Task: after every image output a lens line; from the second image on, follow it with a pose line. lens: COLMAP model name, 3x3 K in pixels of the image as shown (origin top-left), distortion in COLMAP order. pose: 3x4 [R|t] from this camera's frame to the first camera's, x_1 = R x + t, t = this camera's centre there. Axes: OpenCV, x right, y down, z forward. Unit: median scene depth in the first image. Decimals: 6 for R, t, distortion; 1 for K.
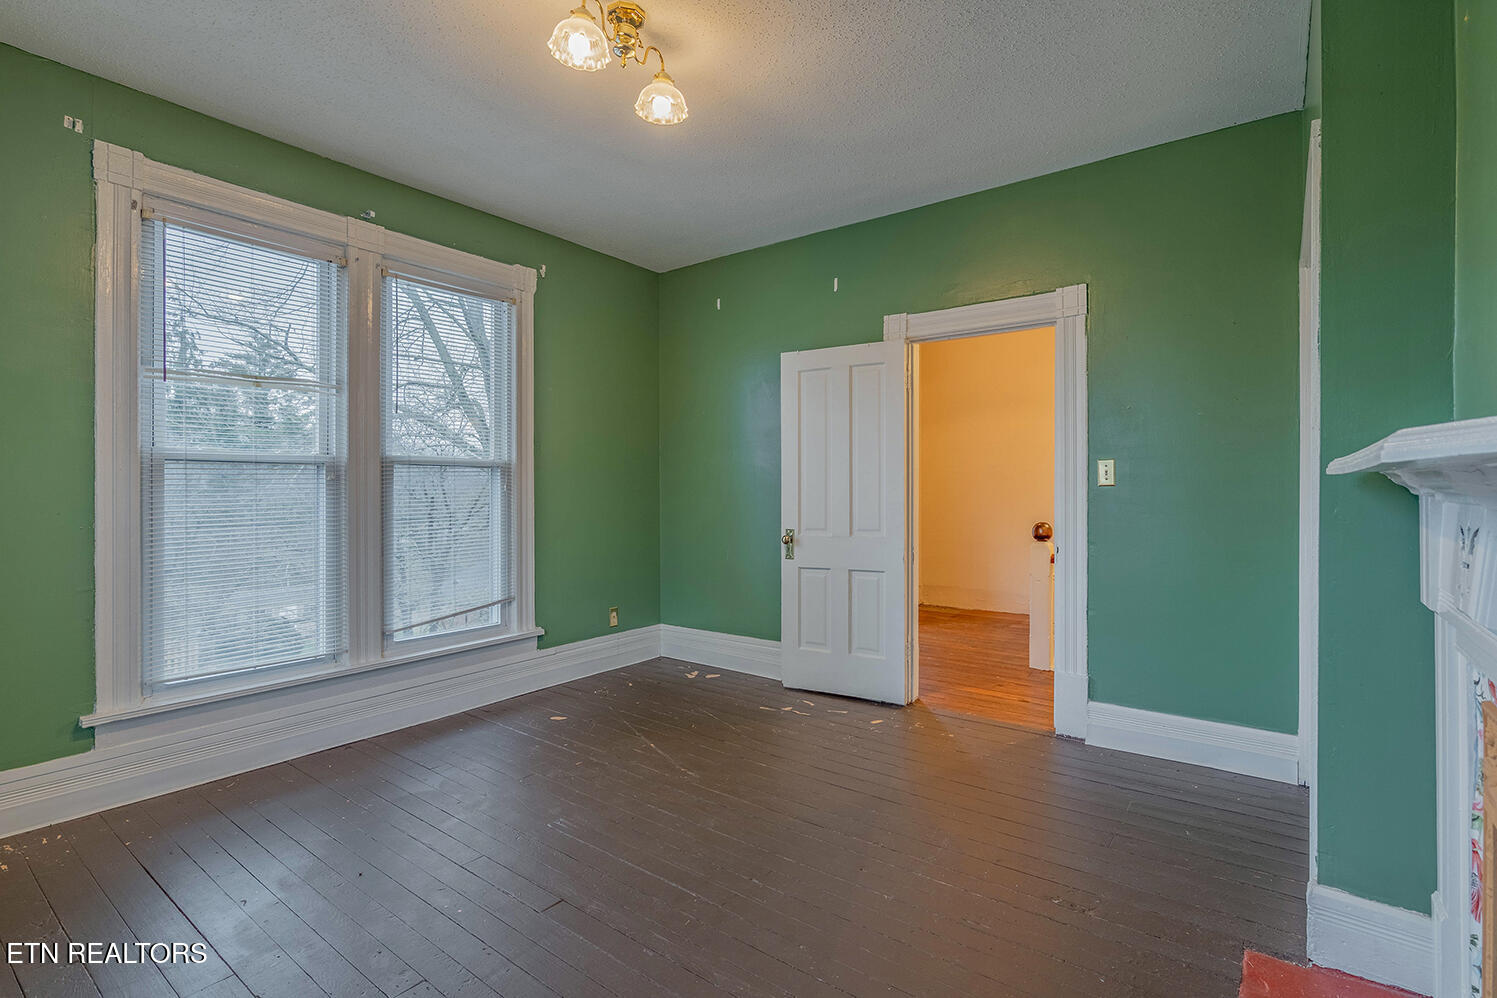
lens RADIAL K [[694.8, 0, 755.0], [0, 694.8, 493.2], [0, 0, 1]] dist [-0.003148, -0.000396]
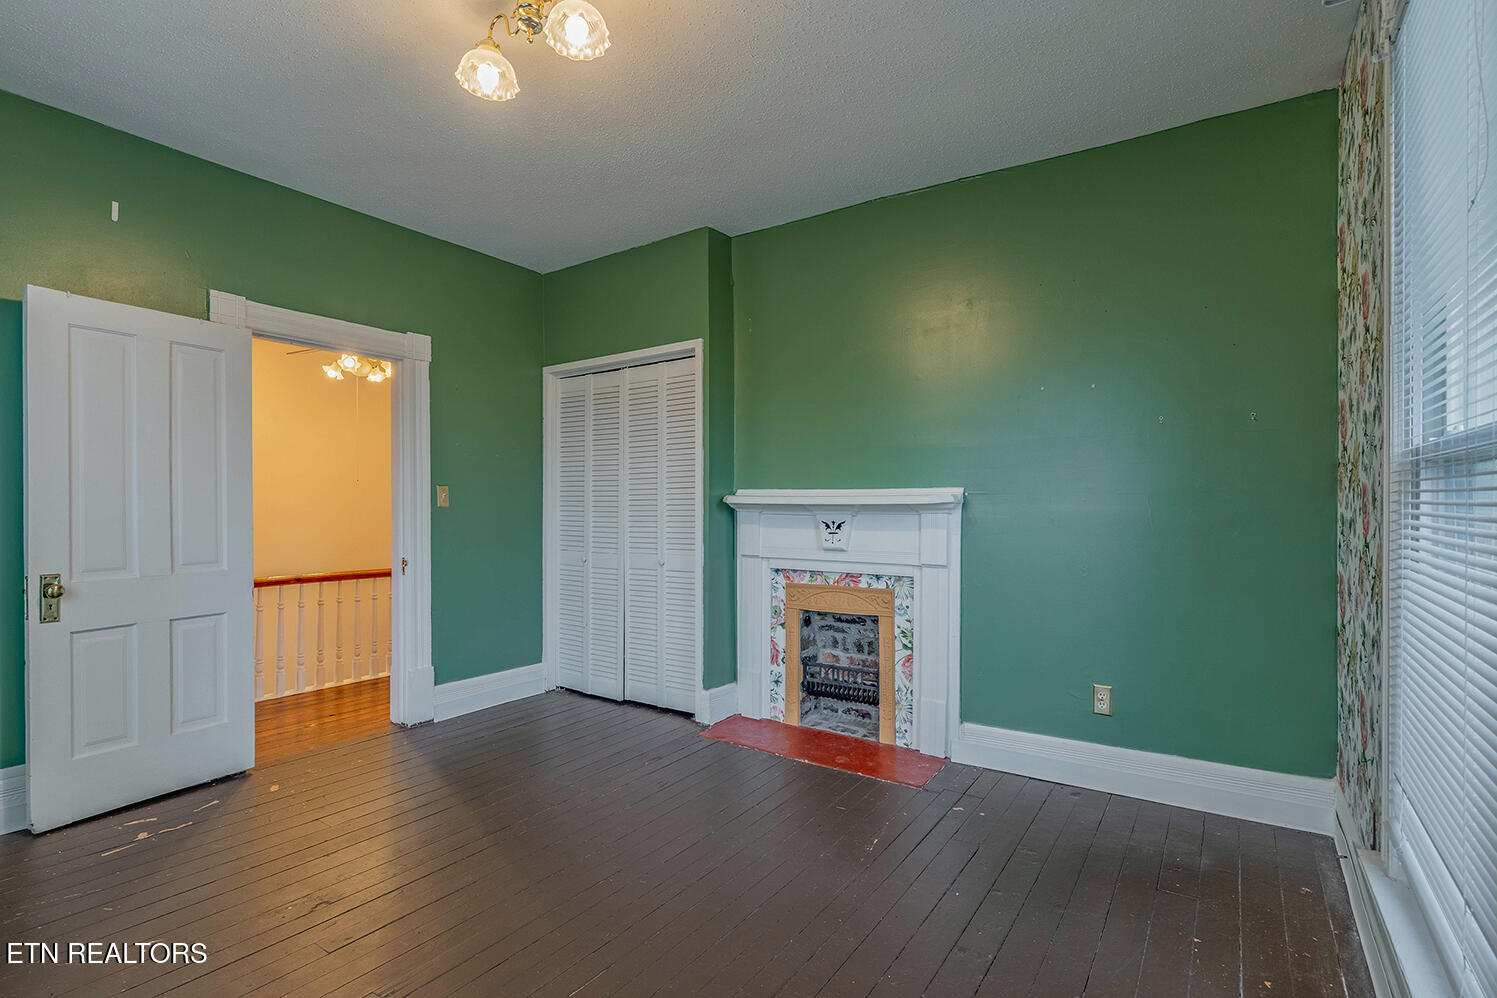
lens RADIAL K [[694.8, 0, 753.1], [0, 694.8, 507.5], [0, 0, 1]] dist [-0.003148, -0.000396]
pose [[-0.051381, 0.004246, 0.998670, -0.640512], [-0.004201, 0.999981, -0.004468, -0.006982], [-0.998670, -0.004425, -0.051362, 0.435990]]
